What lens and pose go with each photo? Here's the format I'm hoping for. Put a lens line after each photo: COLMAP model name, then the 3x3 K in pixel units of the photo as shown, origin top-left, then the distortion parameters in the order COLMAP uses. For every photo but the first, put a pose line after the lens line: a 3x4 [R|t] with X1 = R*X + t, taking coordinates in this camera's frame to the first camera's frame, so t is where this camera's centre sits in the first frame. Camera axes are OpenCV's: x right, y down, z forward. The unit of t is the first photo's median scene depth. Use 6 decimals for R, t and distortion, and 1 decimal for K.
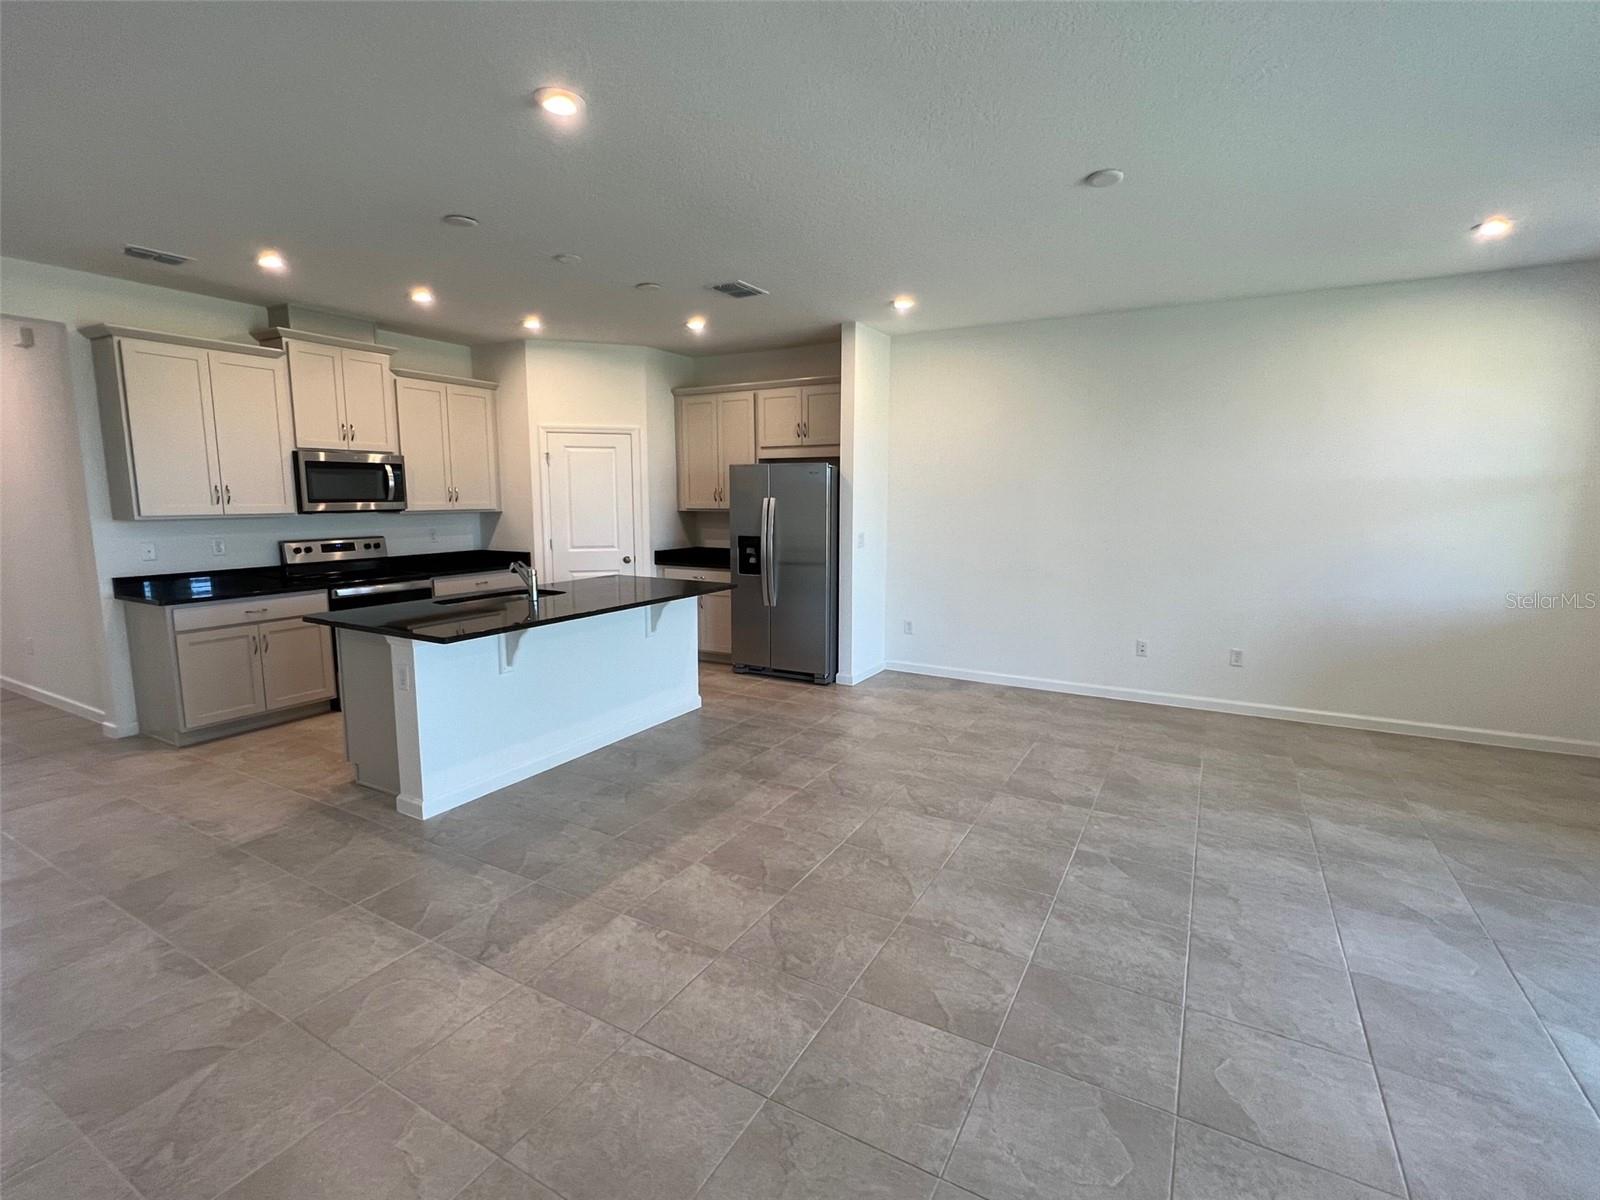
lens RADIAL K [[738.5, 0, 793.6], [0, 738.5, 599.4], [0, 0, 1]] dist [-0.002354, -0.000498]
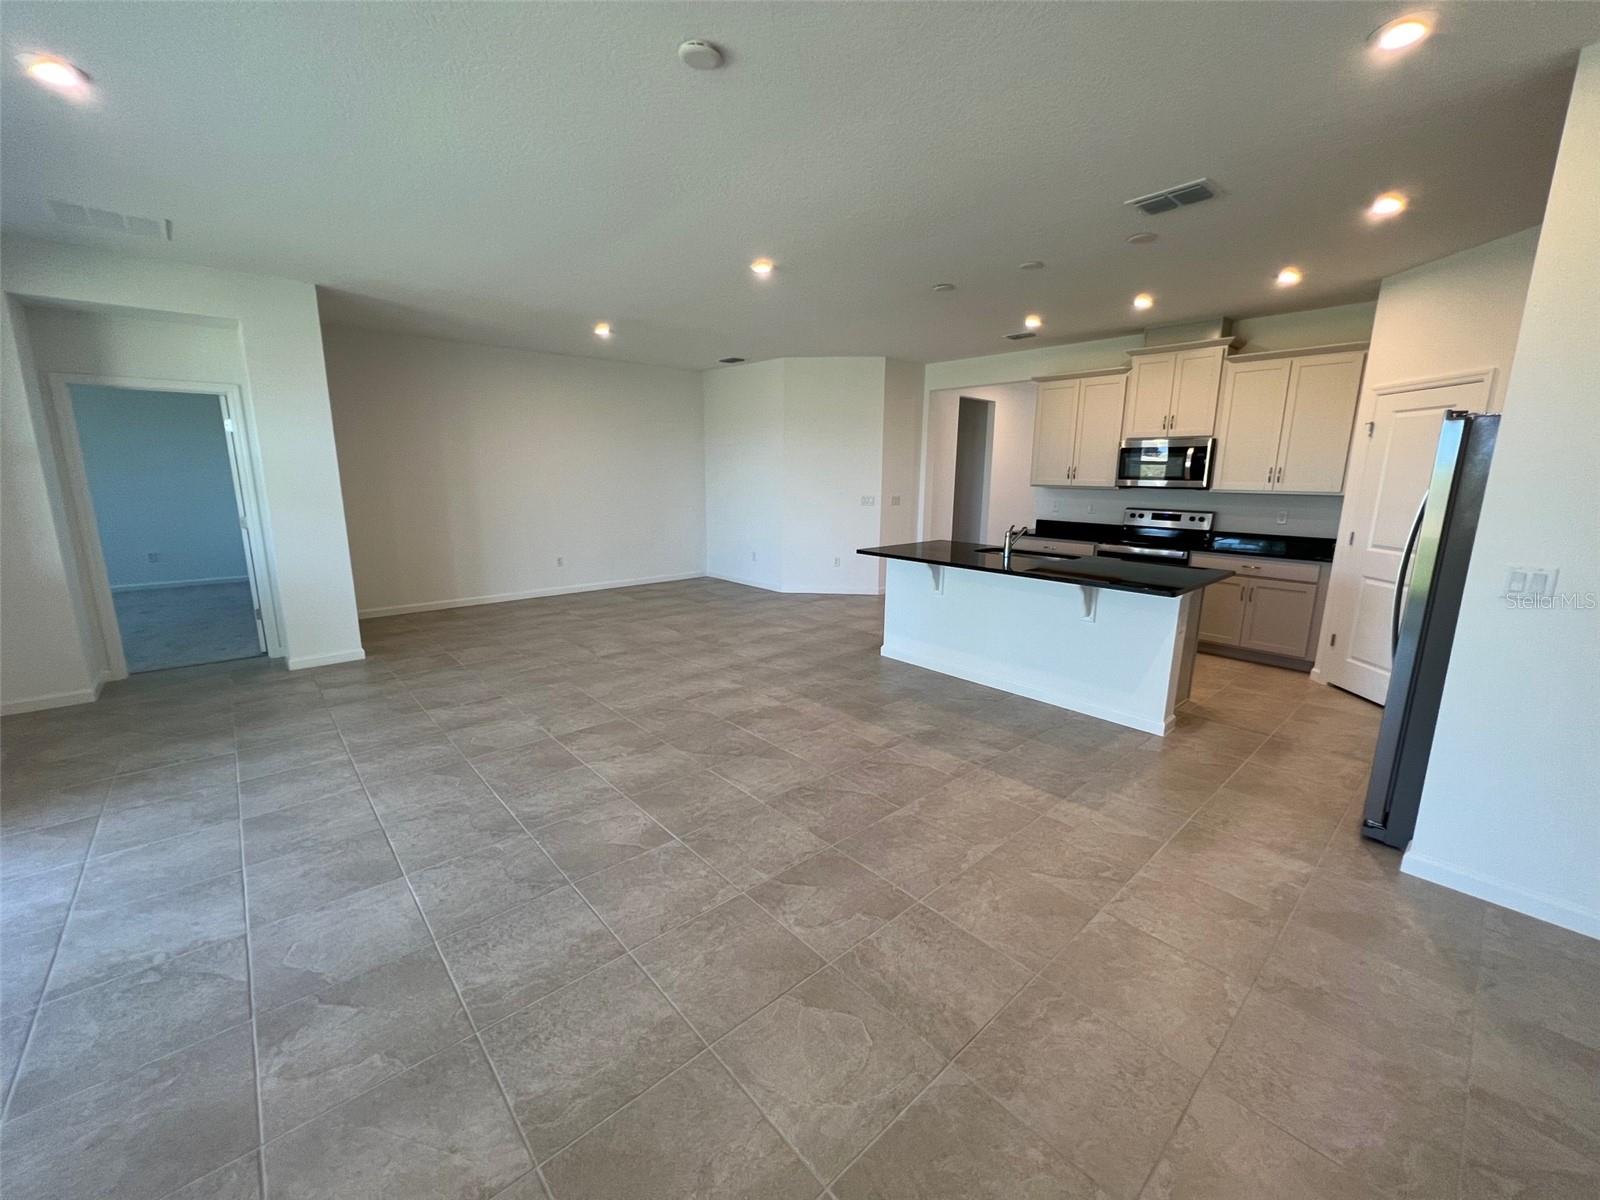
lens RADIAL K [[638.0, 0, 798.7], [0, 638.0, 593.3], [0, 0, 1]] dist [-0.000099, -0.000226]
pose [[-0.313222, 0.176746, -0.933088, 0.656020], [-0.144905, 0.962129, 0.230889, -0.115289], [0.938560, 0.207528, -0.275748, 0.818372]]
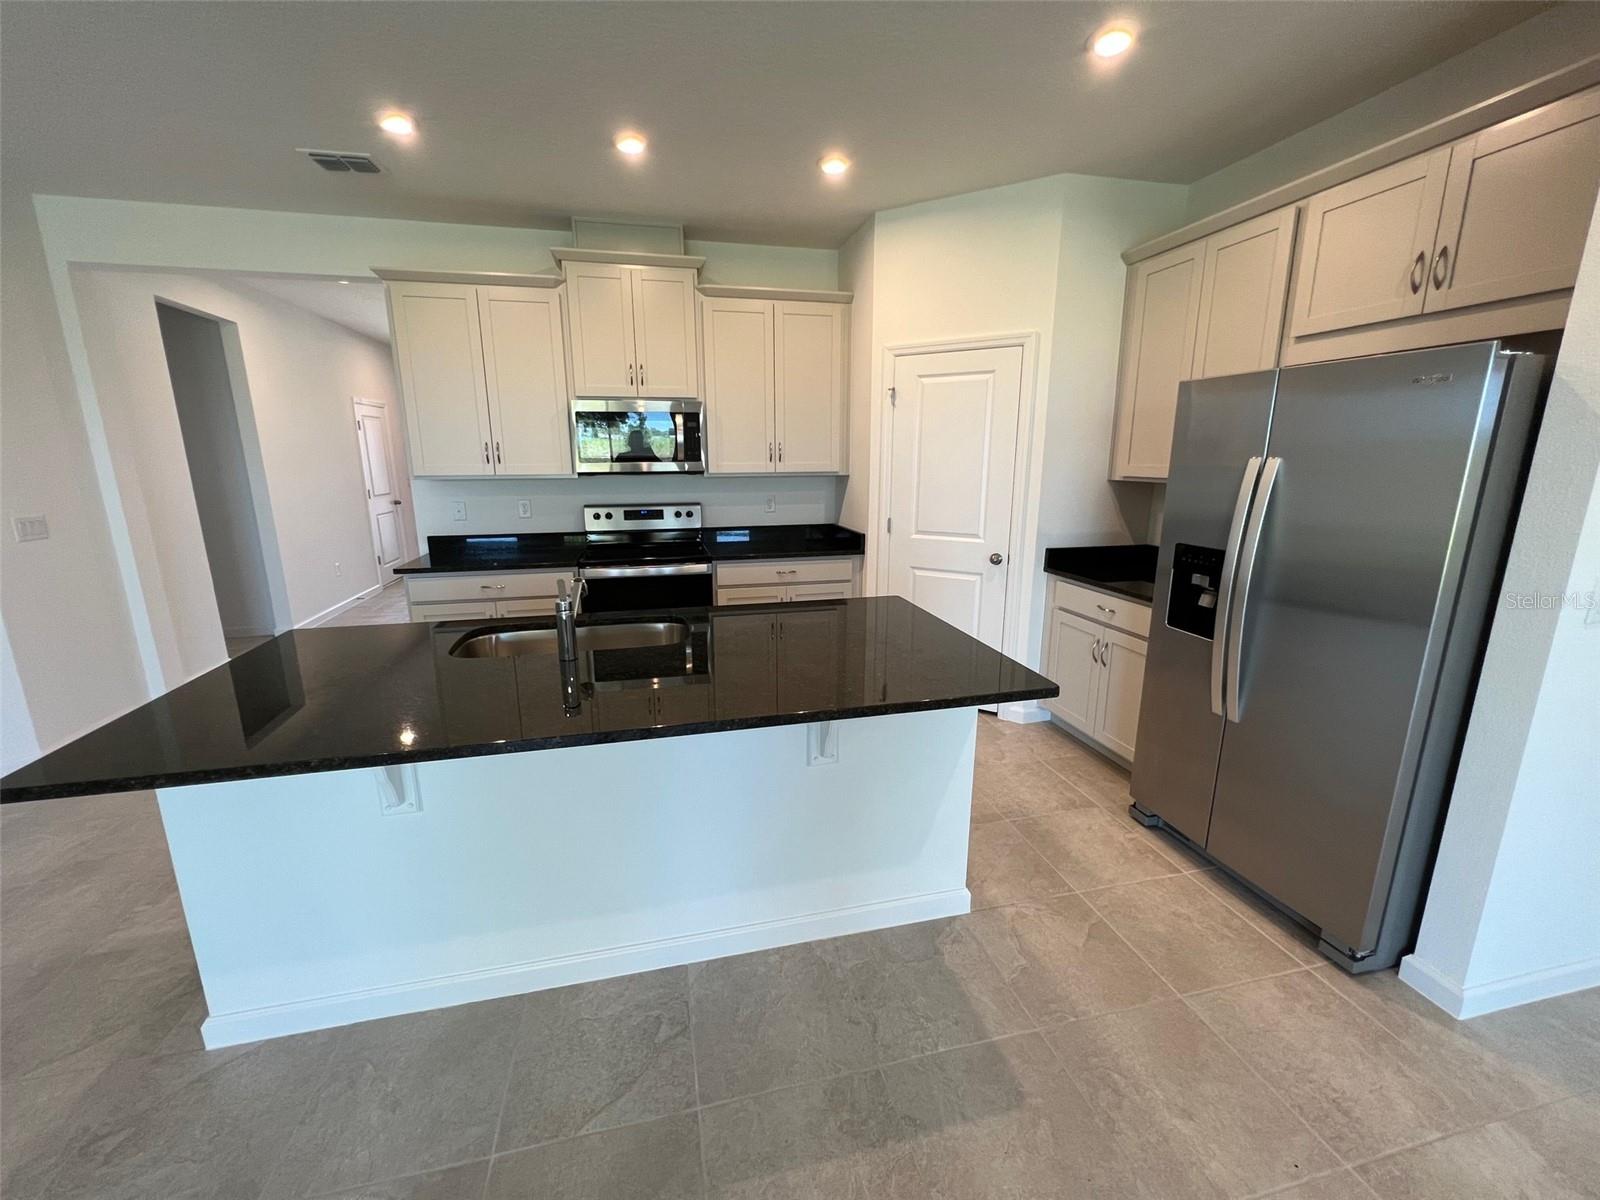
lens RADIAL K [[638.0, 0, 795.8], [0, 638.0, 595.8], [0, 0, 1]] dist [-0.000099, -0.000226]
pose [[0.682611, 0.156554, -0.713816, 0.058606], [-0.098843, 0.987587, 0.122076, -0.093930], [0.724066, -0.012774, 0.689612, 0.673796]]
